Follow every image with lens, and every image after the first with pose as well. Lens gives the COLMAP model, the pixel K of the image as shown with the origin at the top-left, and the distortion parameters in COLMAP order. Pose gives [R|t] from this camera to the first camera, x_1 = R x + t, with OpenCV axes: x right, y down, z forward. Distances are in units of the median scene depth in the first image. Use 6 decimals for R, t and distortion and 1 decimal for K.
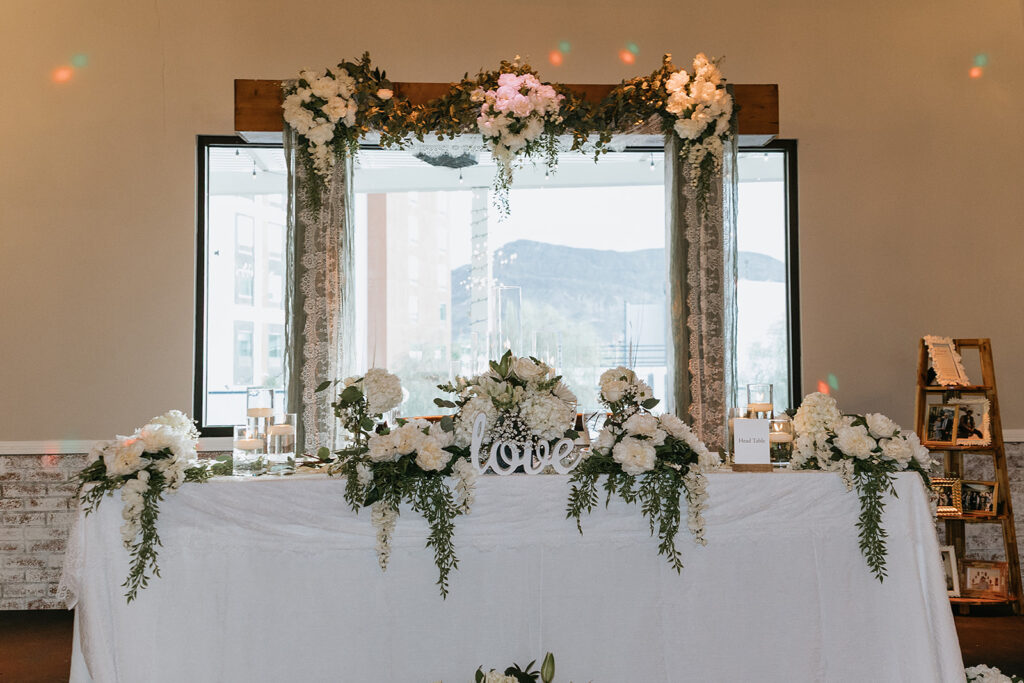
lens RADIAL K [[1171.6, 0, 535.2], [0, 1171.6, 342.2], [0, 0, 1]] dist [0.188485, -0.539836]
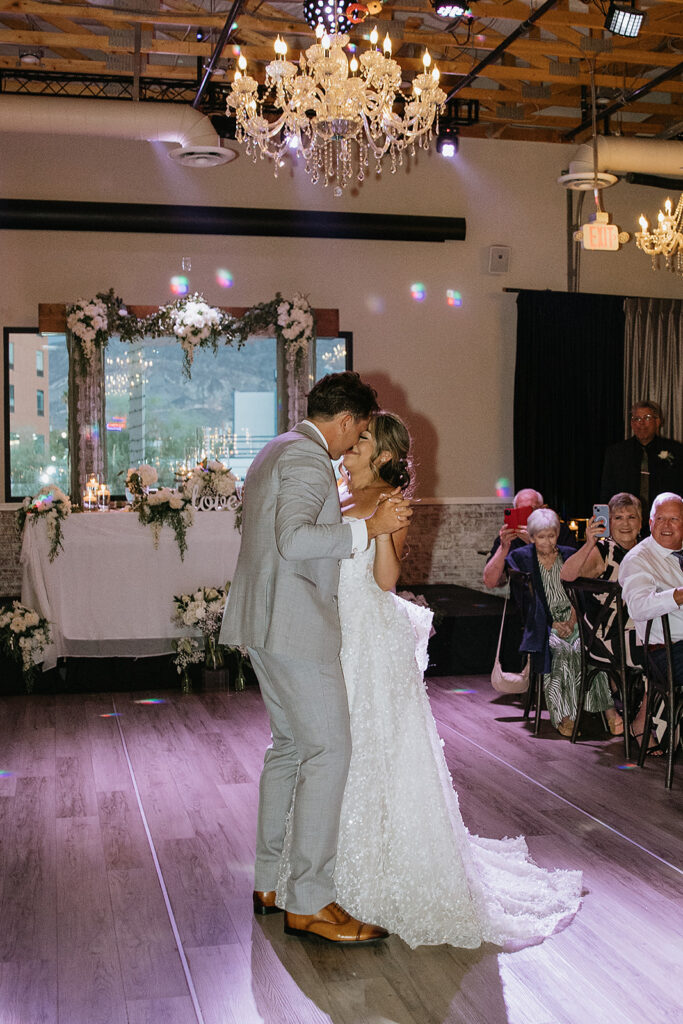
lens RADIAL K [[1246.2, 0, 341.5], [0, 1246.2, 512.0], [0, 0, 1]] dist [-0.106889, -0.013700]
pose [[0.987177, -0.002557, 0.159607, -0.101591], [-0.007306, 0.998100, 0.061179, -0.024301], [-0.159461, -0.061561, 0.985283, -0.954448]]
